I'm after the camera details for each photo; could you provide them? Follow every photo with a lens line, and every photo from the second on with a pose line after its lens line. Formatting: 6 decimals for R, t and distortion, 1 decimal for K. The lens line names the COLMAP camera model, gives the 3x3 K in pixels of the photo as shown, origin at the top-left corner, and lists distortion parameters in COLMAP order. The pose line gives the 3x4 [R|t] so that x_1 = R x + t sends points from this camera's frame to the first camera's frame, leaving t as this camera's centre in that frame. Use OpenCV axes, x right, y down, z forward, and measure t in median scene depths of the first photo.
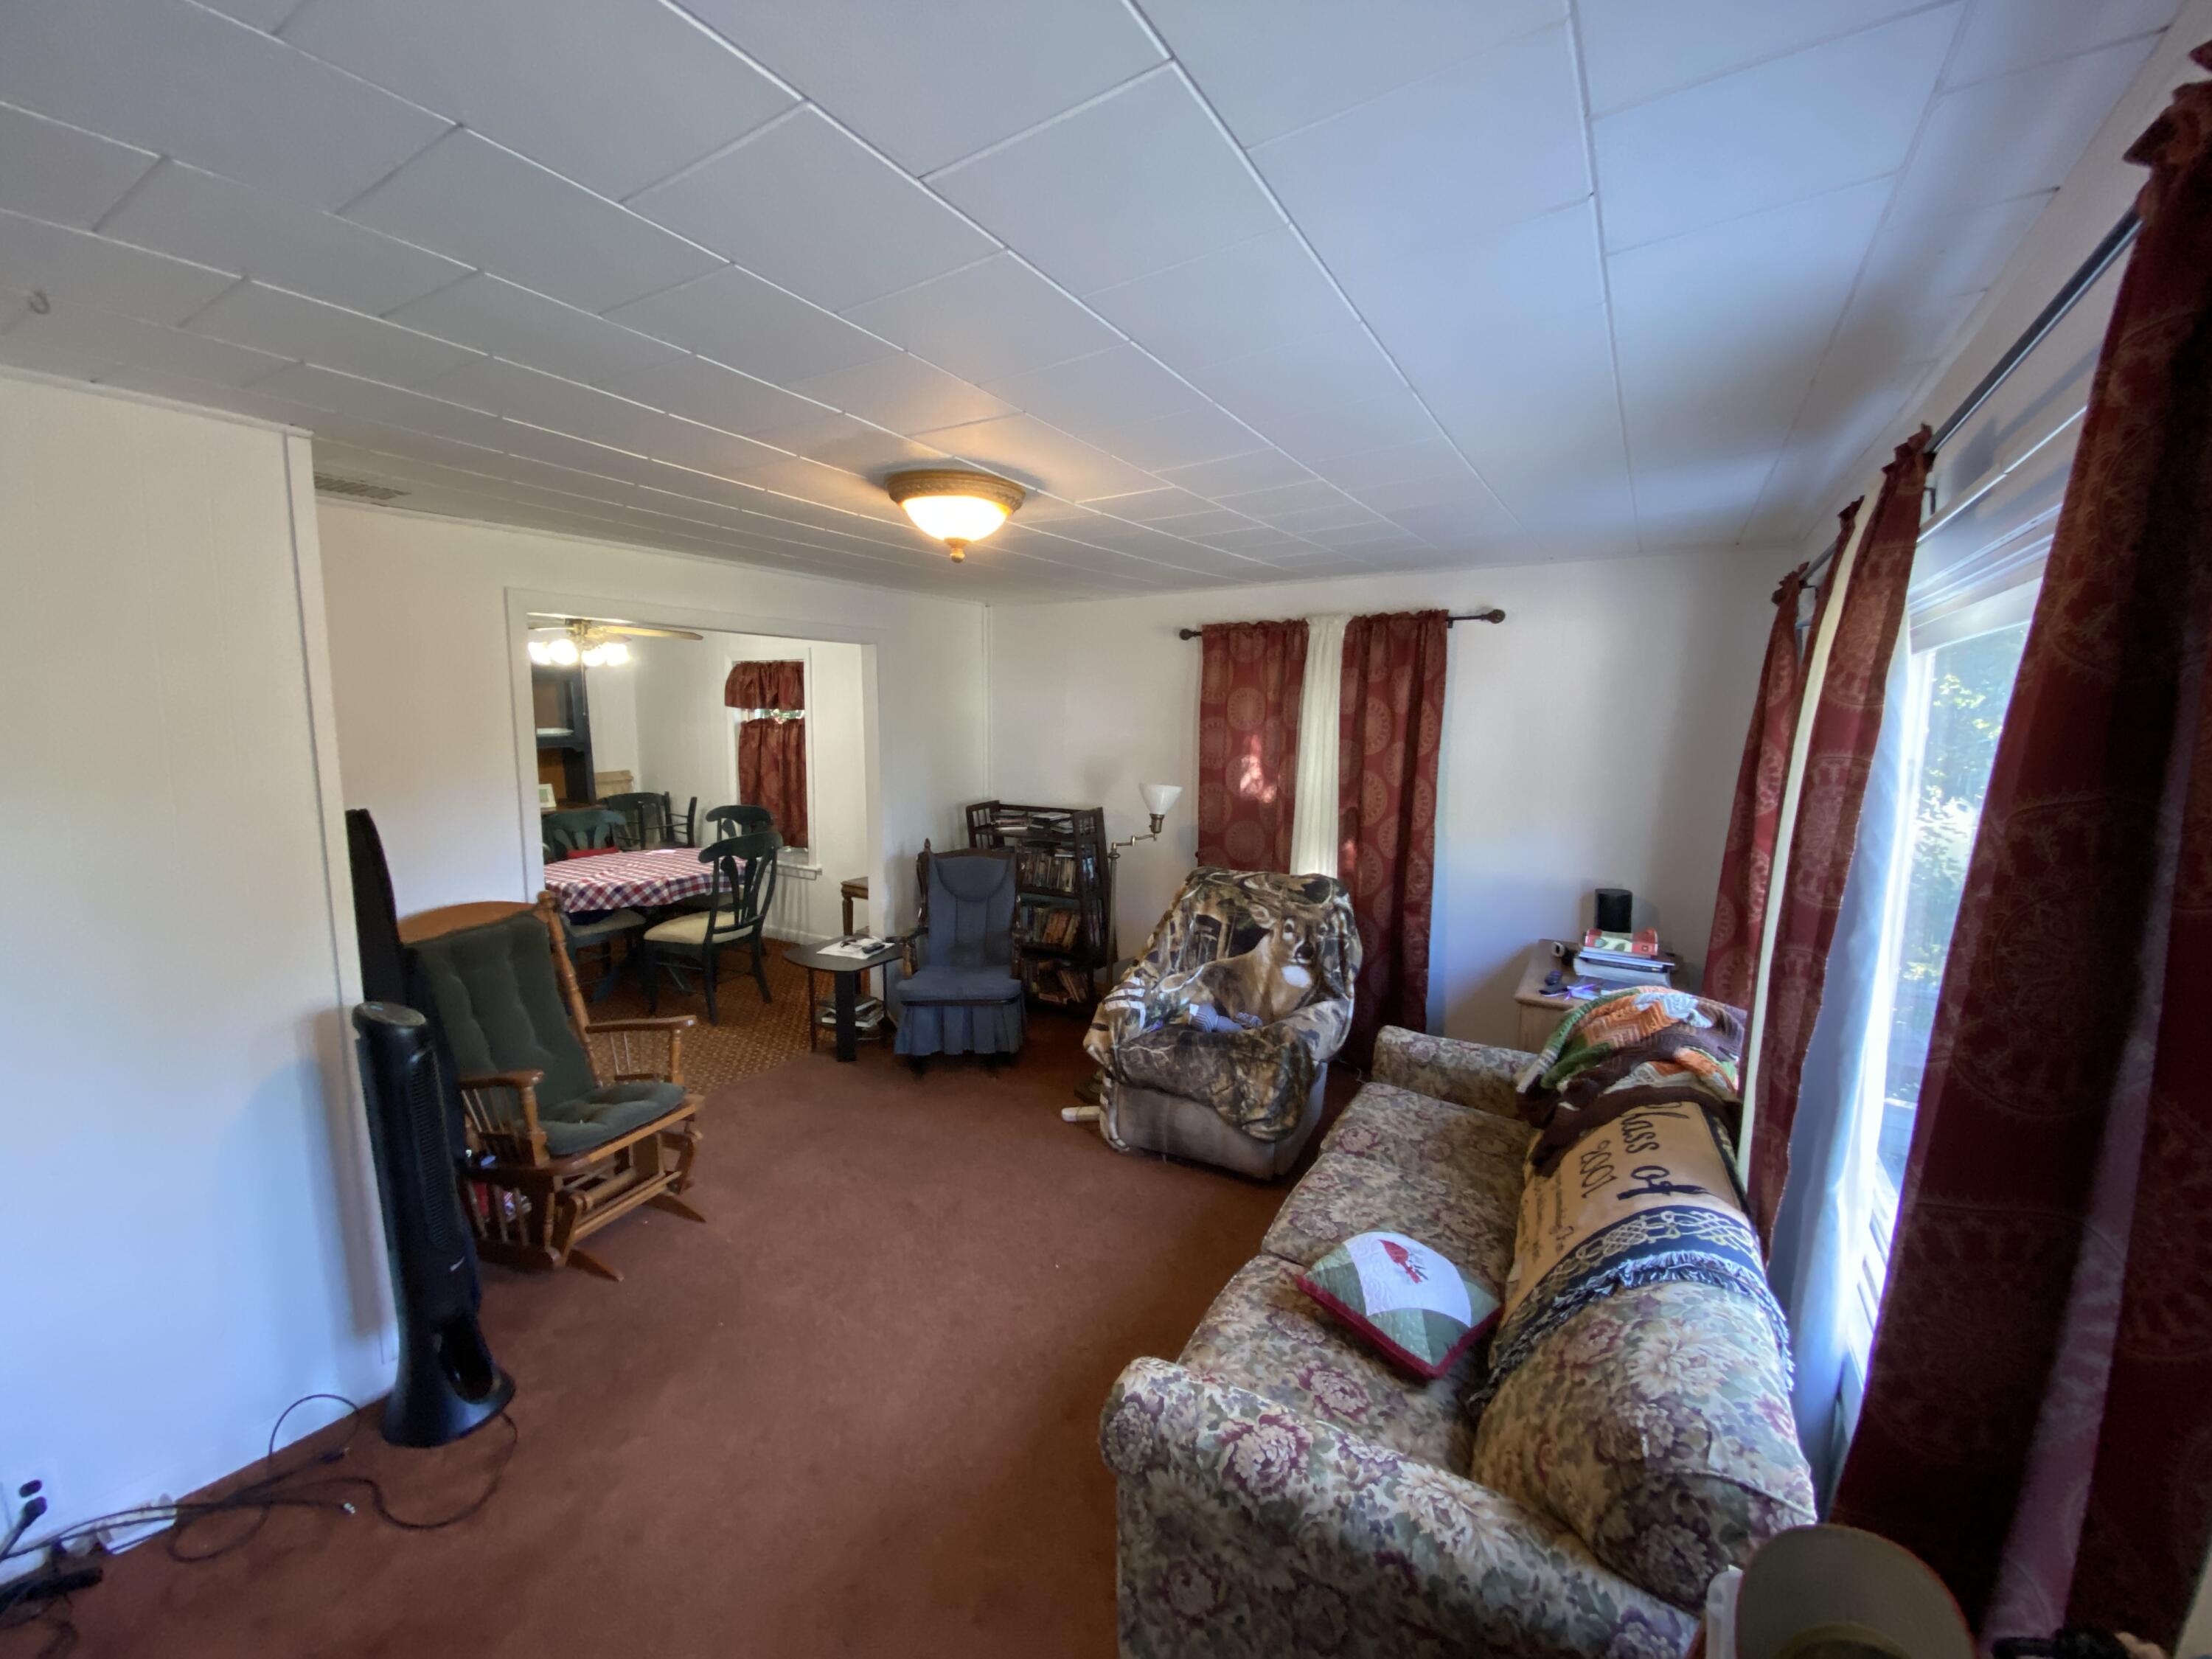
lens RADIAL K [[888.4, 0, 1129.3], [0, 888.4, 822.4], [0, 0, 1]] dist [-0.000311, -0.001923]
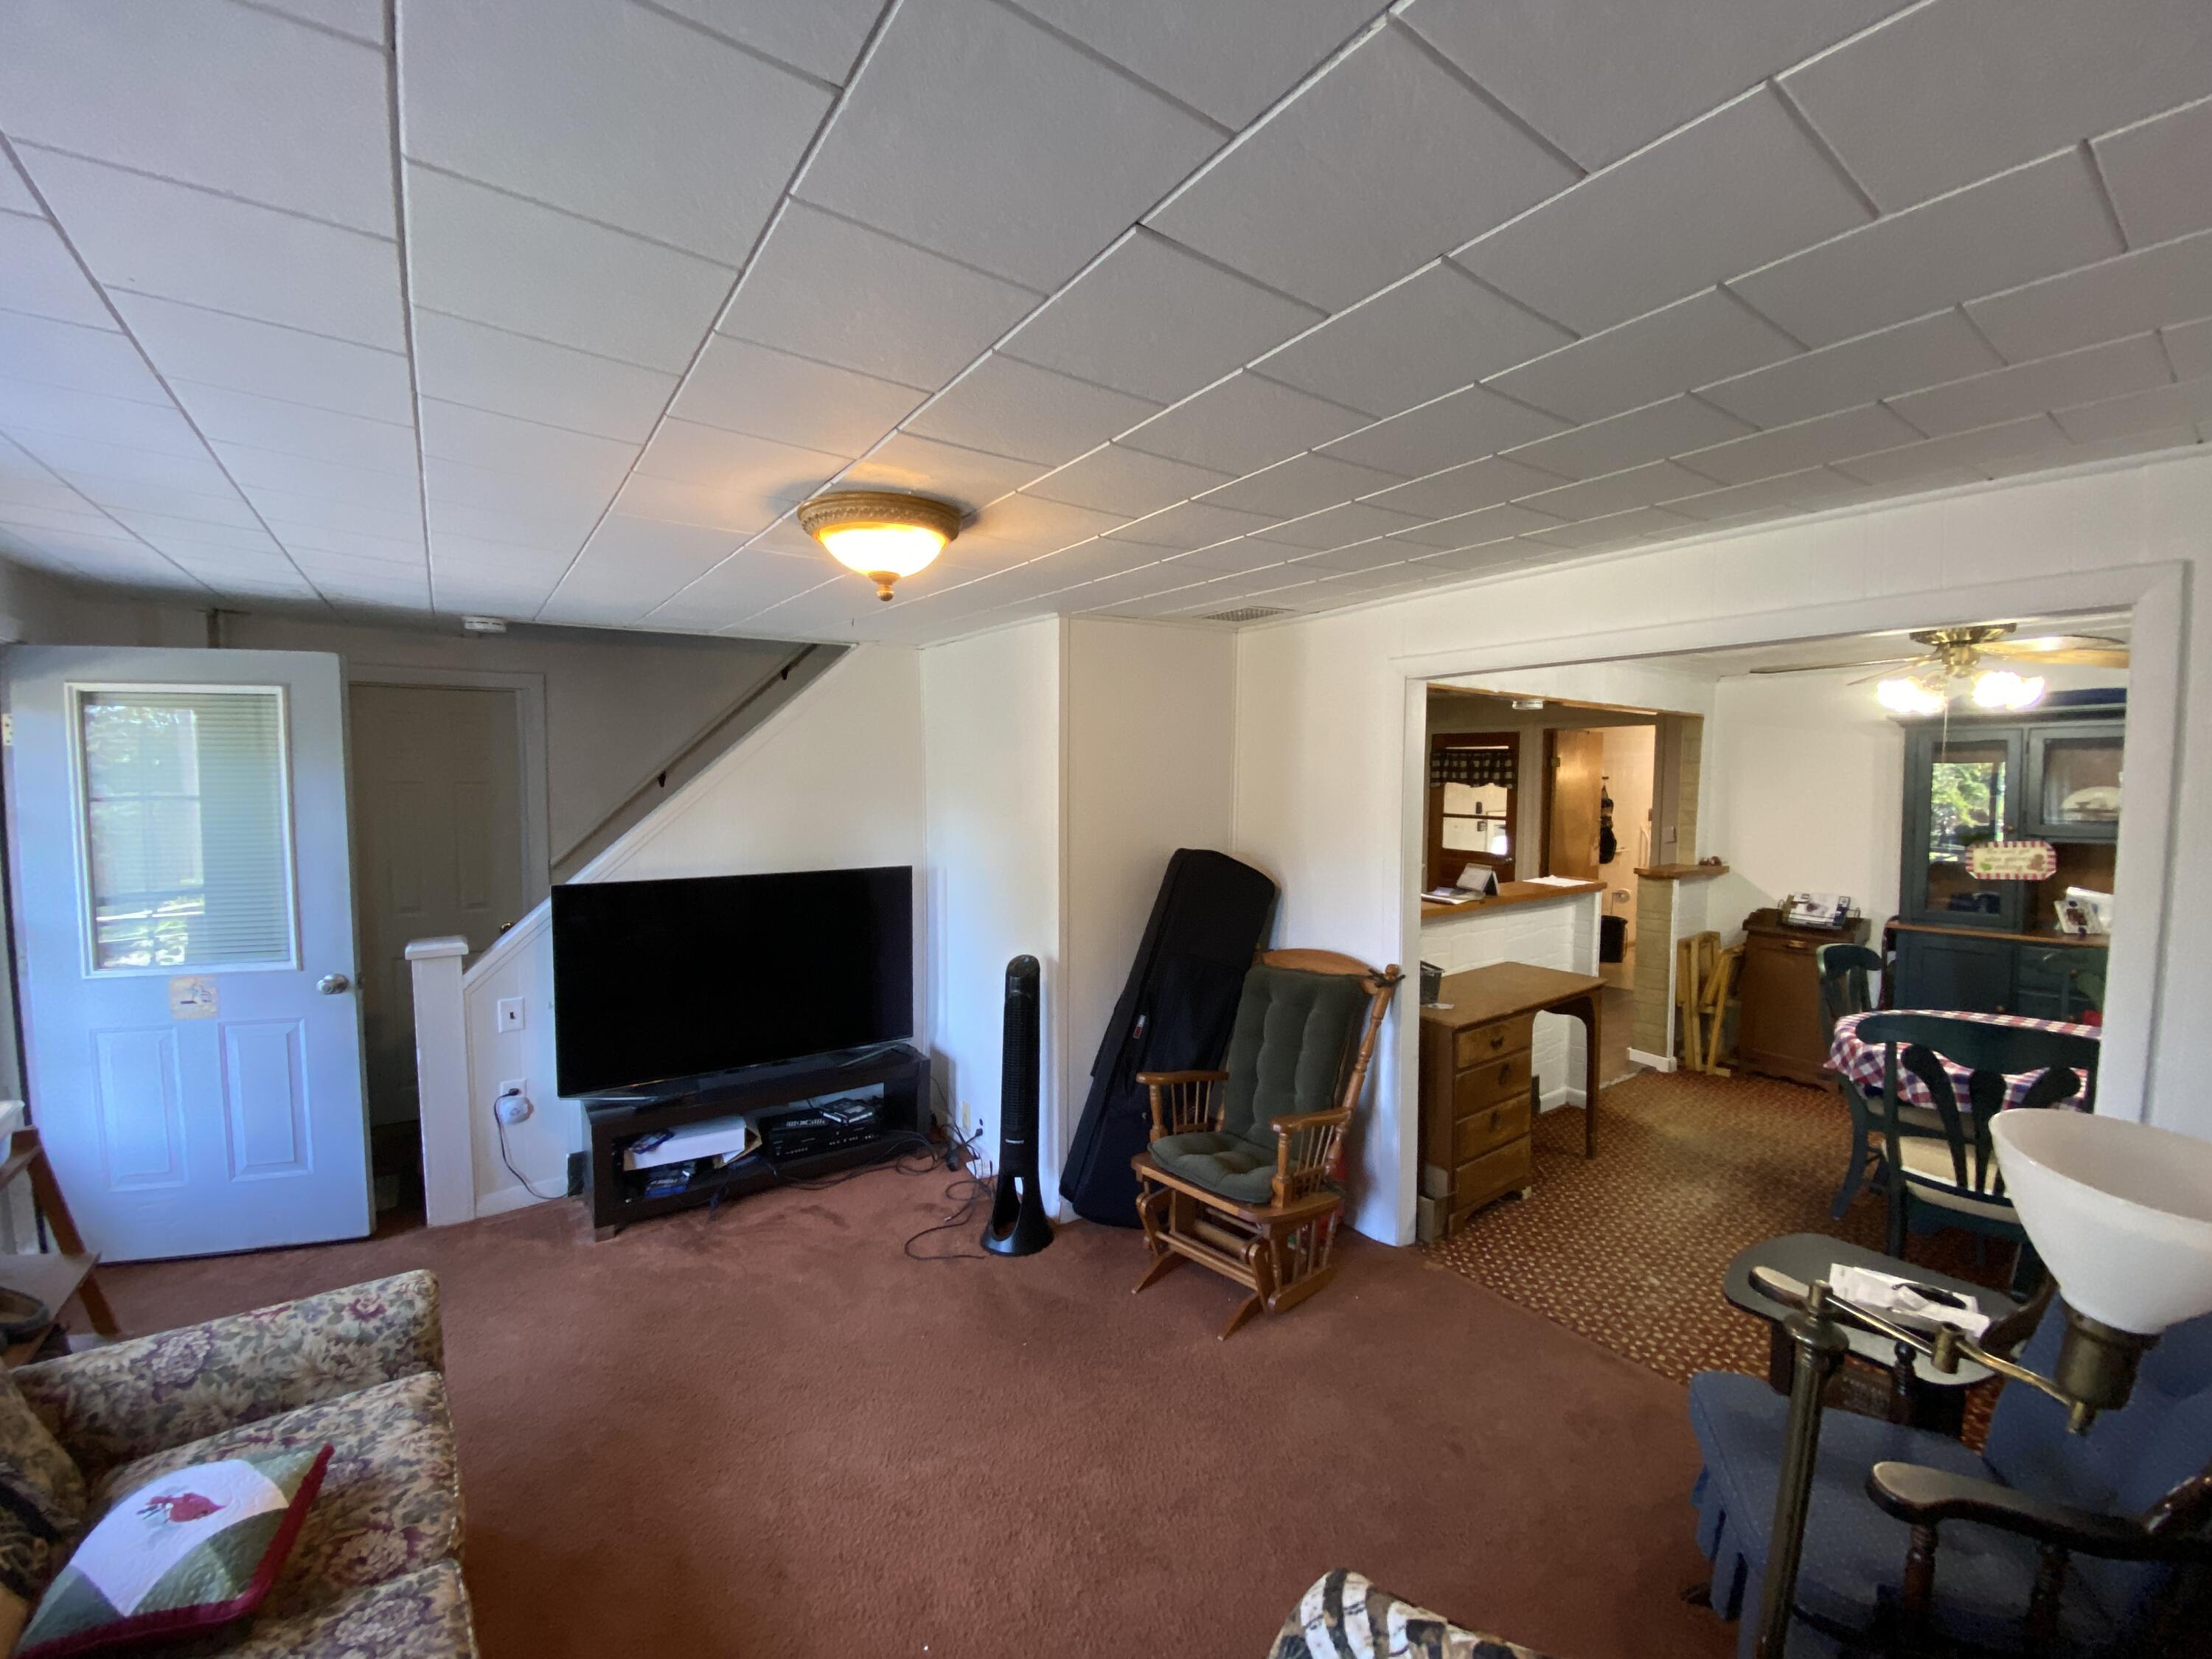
lens RADIAL K [[888.4, 0, 1097.1], [0, 888.4, 832.3], [0, 0, 1]] dist [-0.000311, -0.001923]
pose [[-0.397143, 0.057266, -0.915968, 0.180496], [-0.113397, 0.987342, 0.110894, -0.072025], [0.910724, 0.147909, -0.385622, 0.535051]]
